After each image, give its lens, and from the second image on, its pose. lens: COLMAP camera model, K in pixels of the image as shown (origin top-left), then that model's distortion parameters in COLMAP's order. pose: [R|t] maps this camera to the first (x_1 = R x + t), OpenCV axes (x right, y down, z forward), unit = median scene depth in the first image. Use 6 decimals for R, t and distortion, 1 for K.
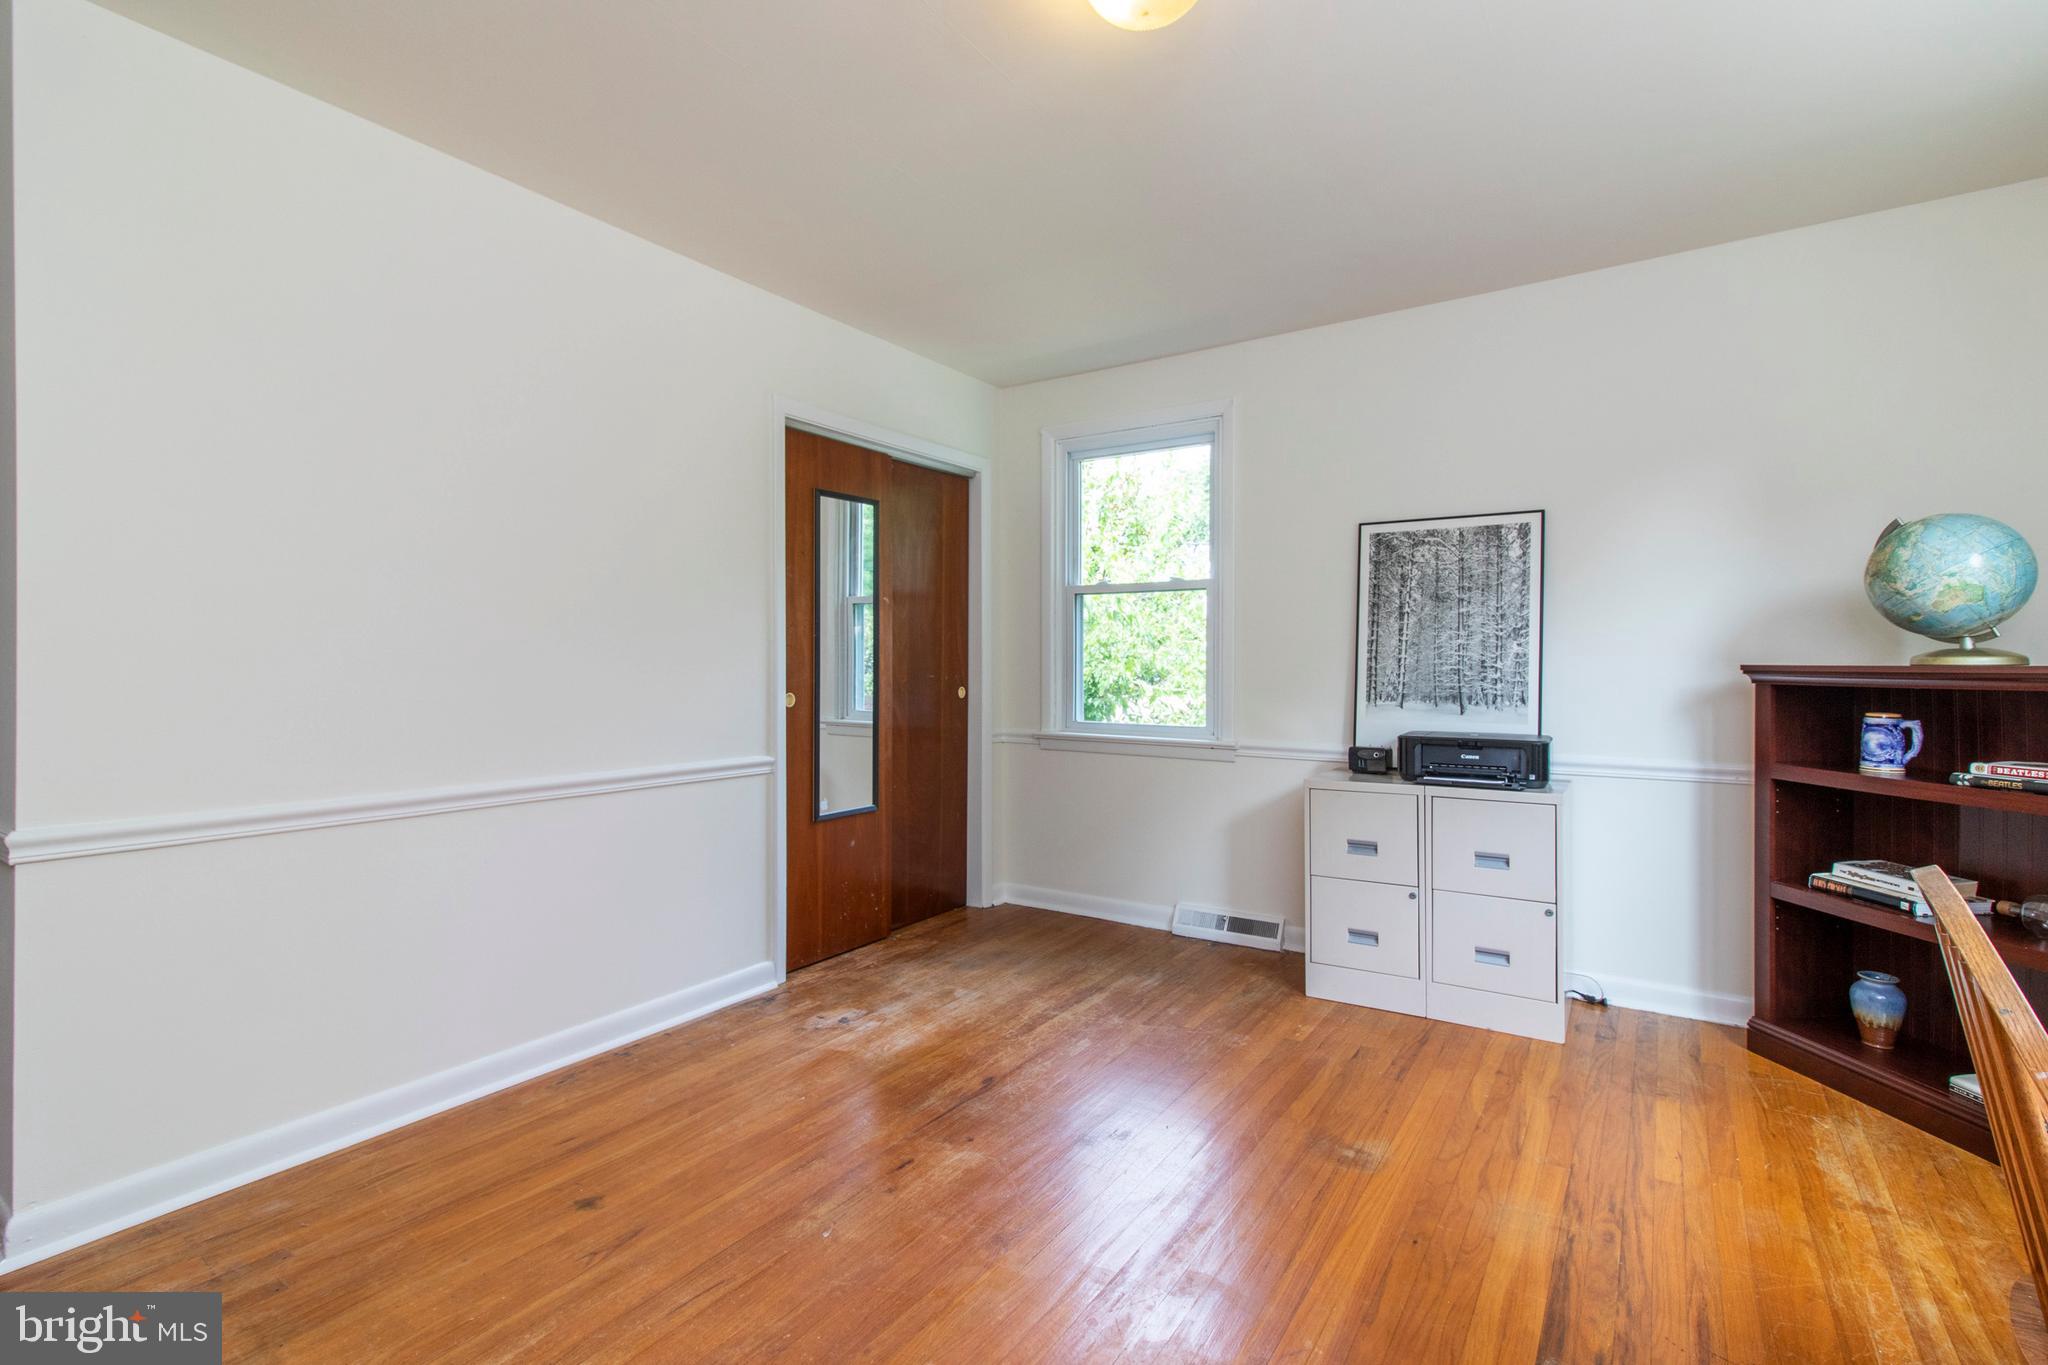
lens RADIAL K [[959.8, 0, 1016.7], [0, 959.8, 673.8], [0, 0, 1]] dist [0.005250, -0.000800]
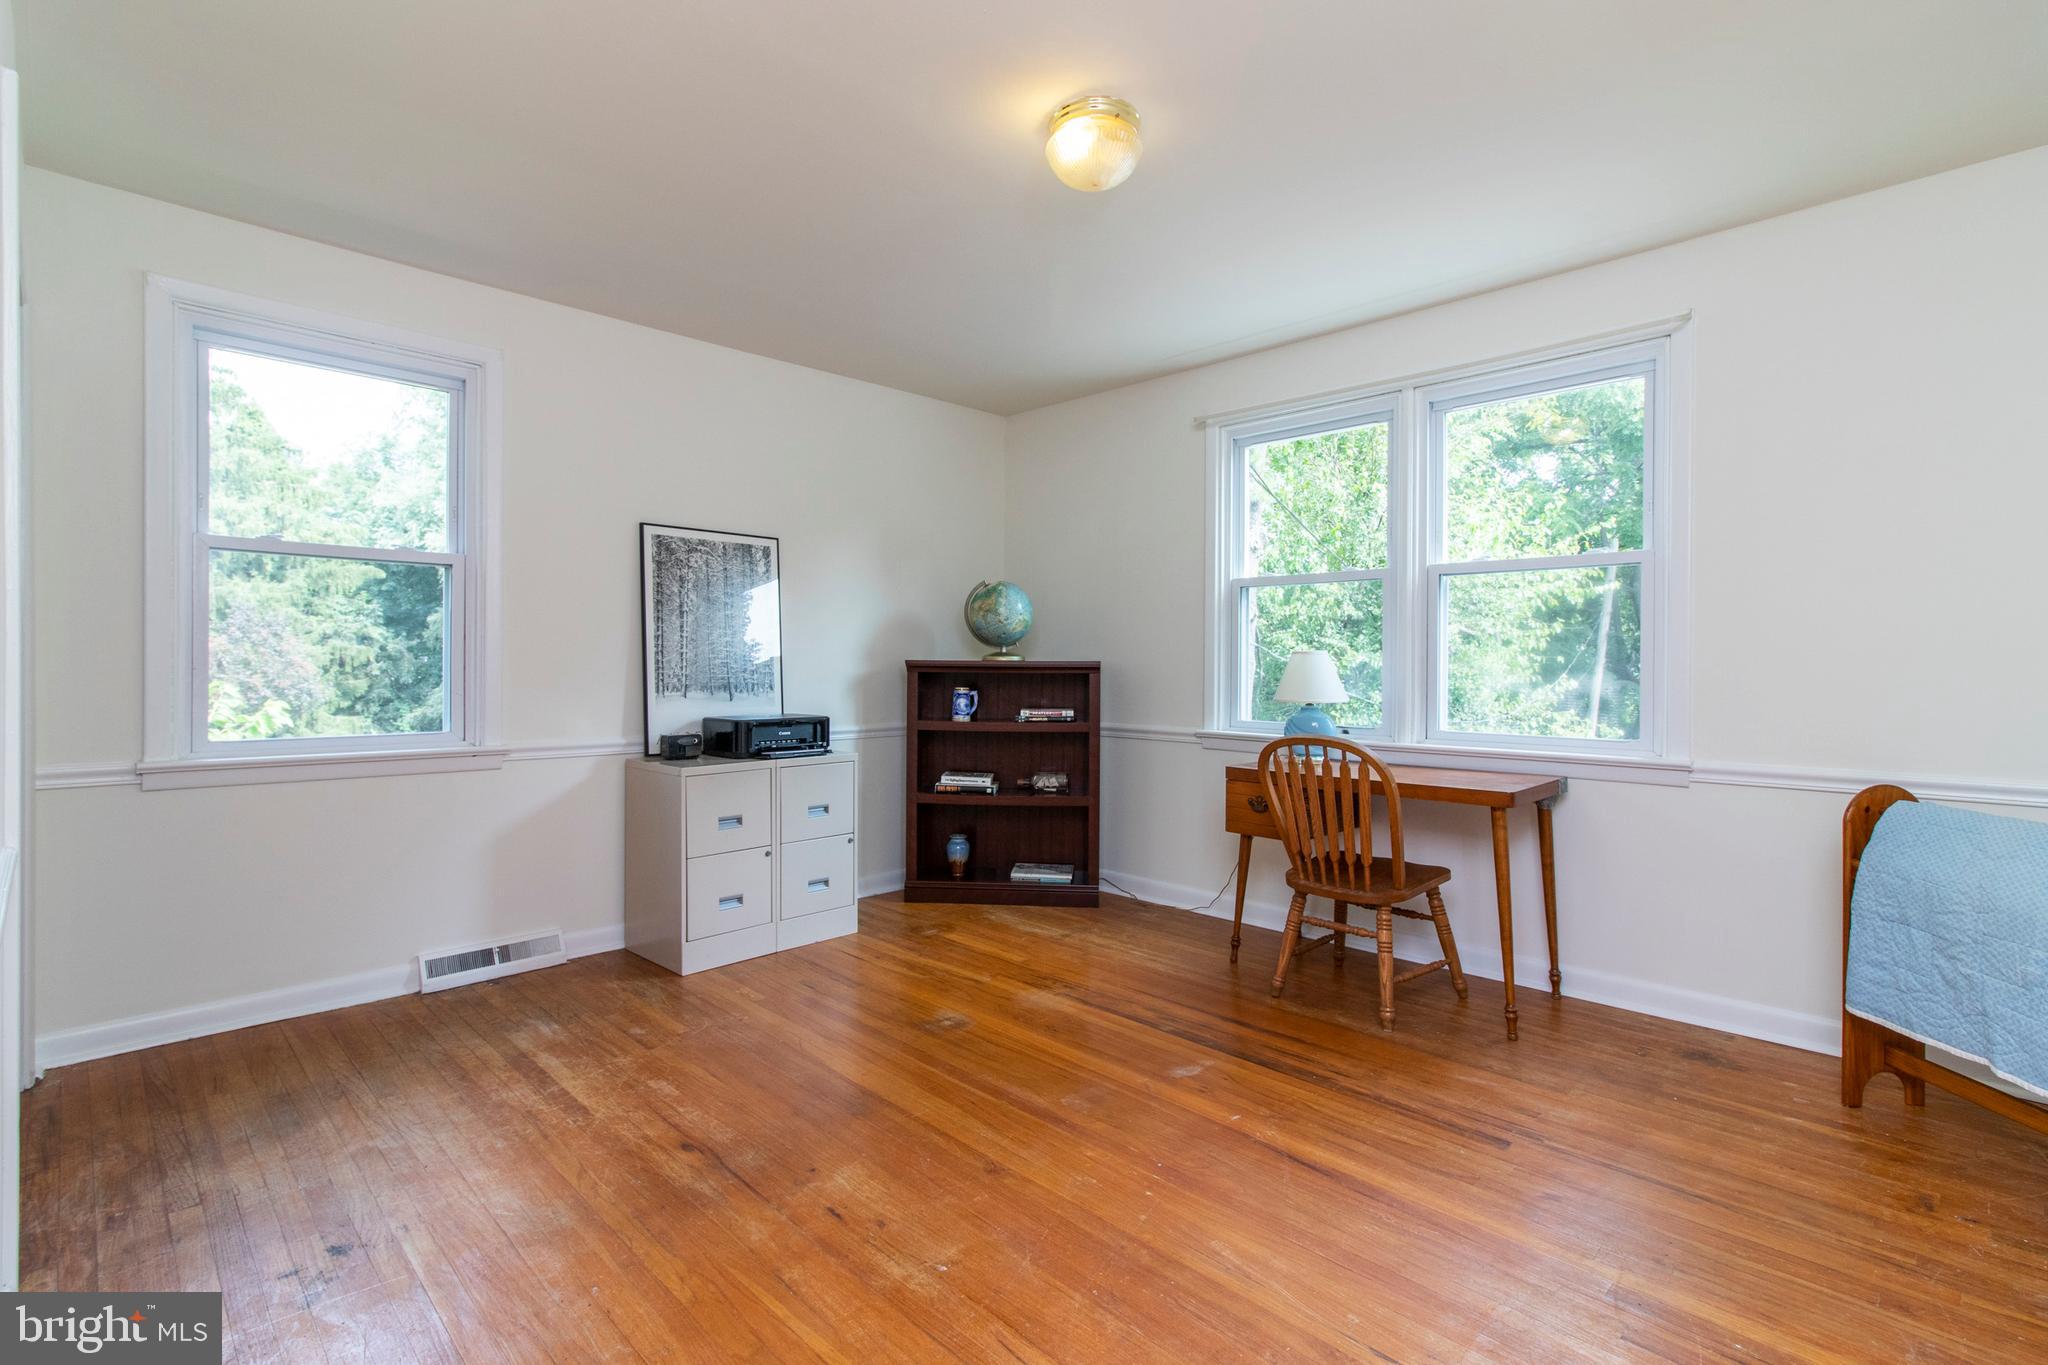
lens RADIAL K [[959.8, 0, 1017.1], [0, 959.8, 672.7], [0, 0, 1]] dist [0.005250, -0.000800]
pose [[0.185378, -0.010080, 0.982616, -0.651160], [0.005034, 0.999944, 0.009308, -0.001643], [-0.982654, 0.003221, 0.185419, 0.449174]]
